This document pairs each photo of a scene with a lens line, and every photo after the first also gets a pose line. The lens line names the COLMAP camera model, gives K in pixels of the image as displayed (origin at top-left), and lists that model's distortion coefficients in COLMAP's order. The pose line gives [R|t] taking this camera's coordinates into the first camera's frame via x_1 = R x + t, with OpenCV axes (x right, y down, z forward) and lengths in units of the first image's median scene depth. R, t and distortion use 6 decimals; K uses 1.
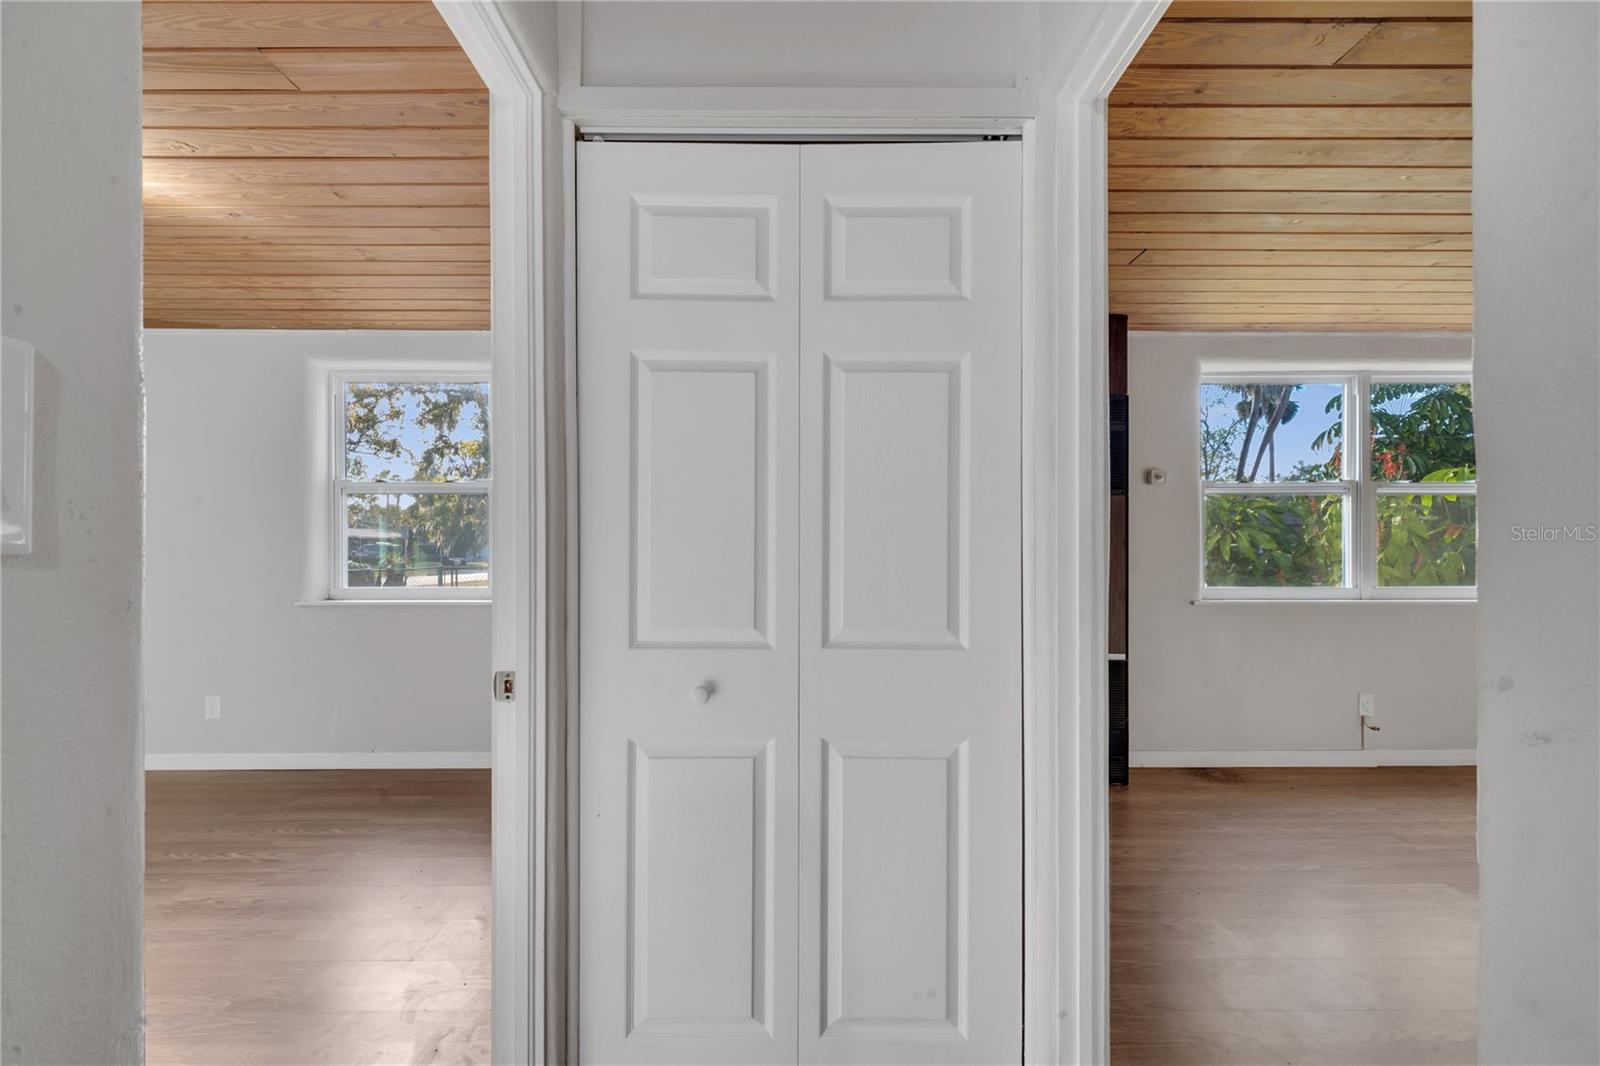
lens RADIAL K [[653.4, 0, 796.2], [0, 653.4, 545.9], [0, 0, 1]] dist [0.003760, -0.000475]
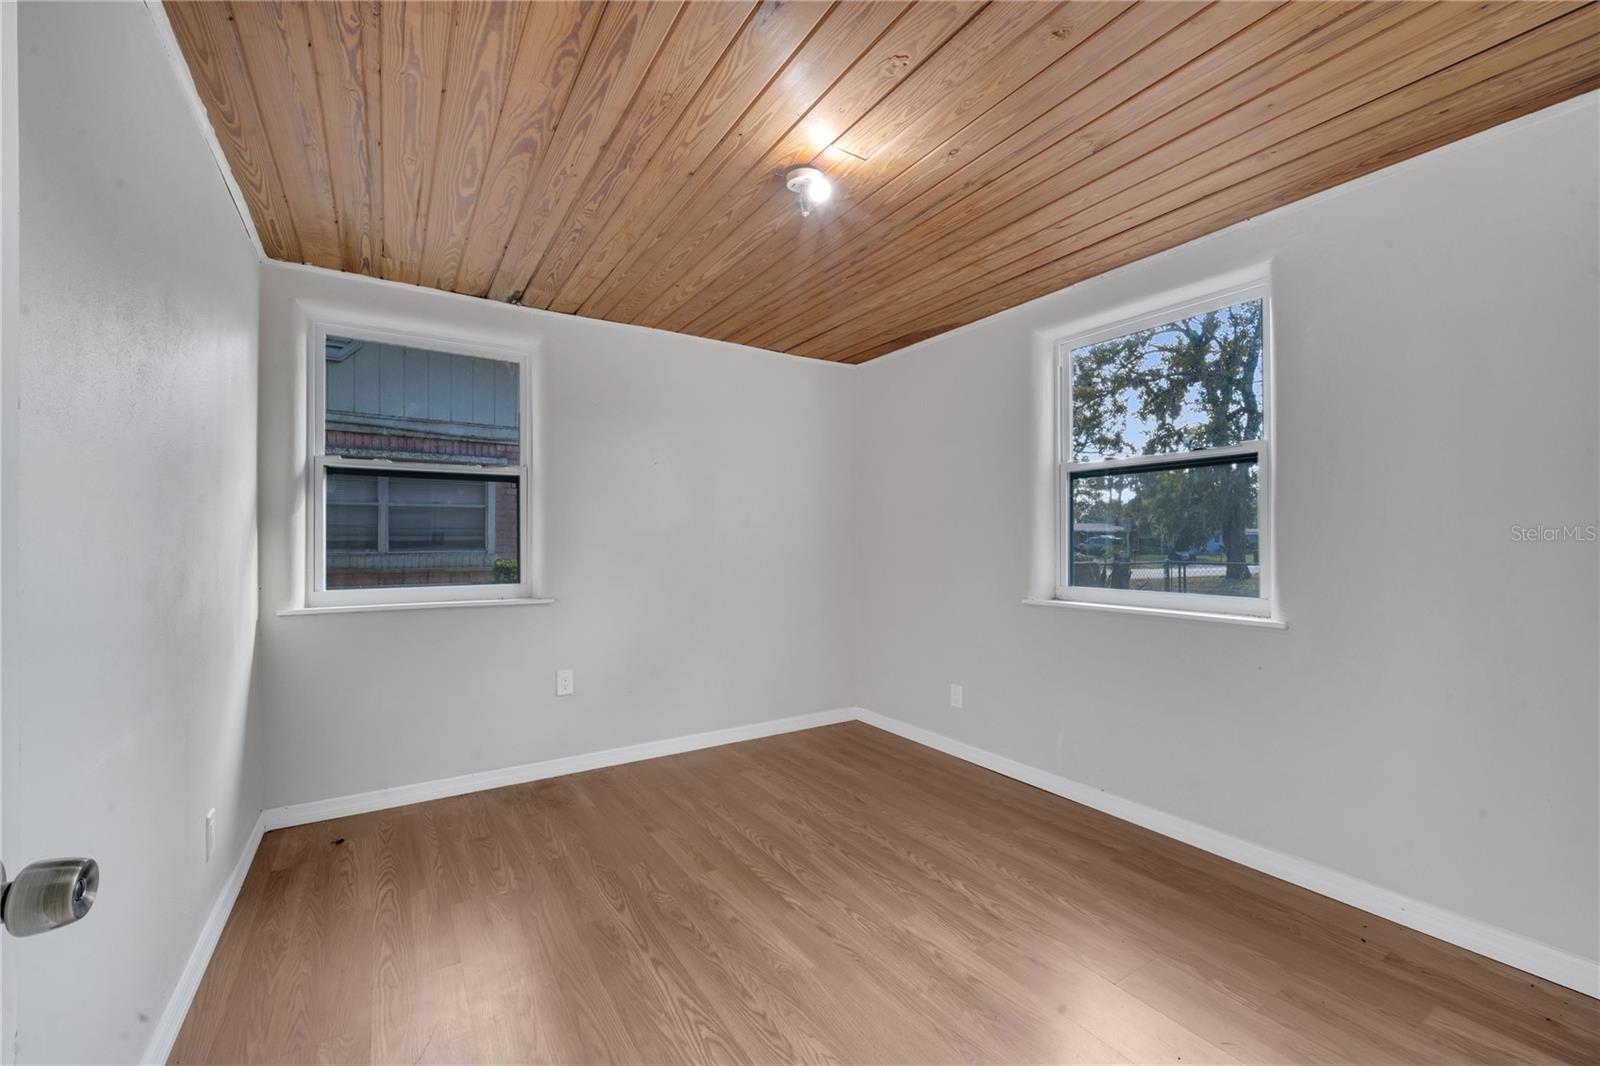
lens RADIAL K [[644.6, 0, 793.1], [0, 644.6, 540.5], [0, 0, 1]] dist [0.008492, -0.000269]
pose [[0.527775, -0.000601, -0.849384, -0.155690], [0.002836, 0.999995, 0.001054, 0.001012], [0.849380, -0.002965, 0.527774, 0.233603]]
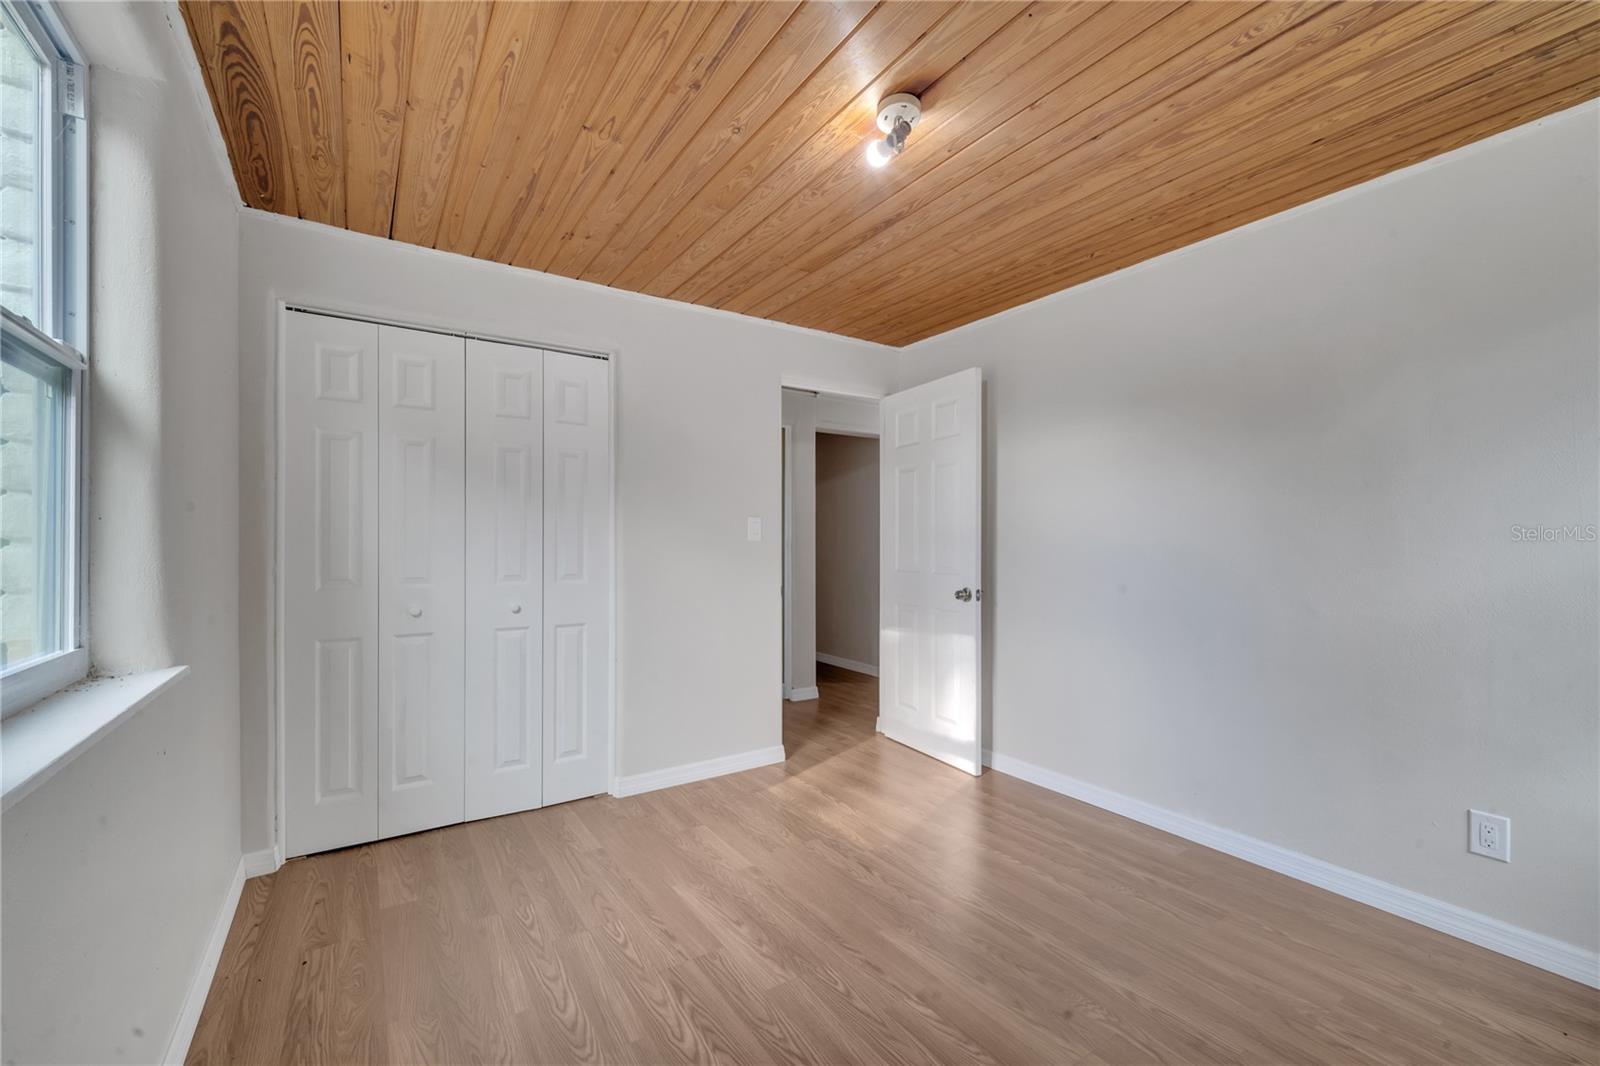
lens RADIAL K [[644.6, 0, 793.1], [0, 644.6, 540.5], [0, 0, 1]] dist [0.008492, -0.000269]
pose [[-0.540579, -0.005012, 0.841278, -0.960061], [-0.002953, 0.999987, 0.004060, 0.000852], [-0.841288, -0.000290, -0.540587, 0.843162]]
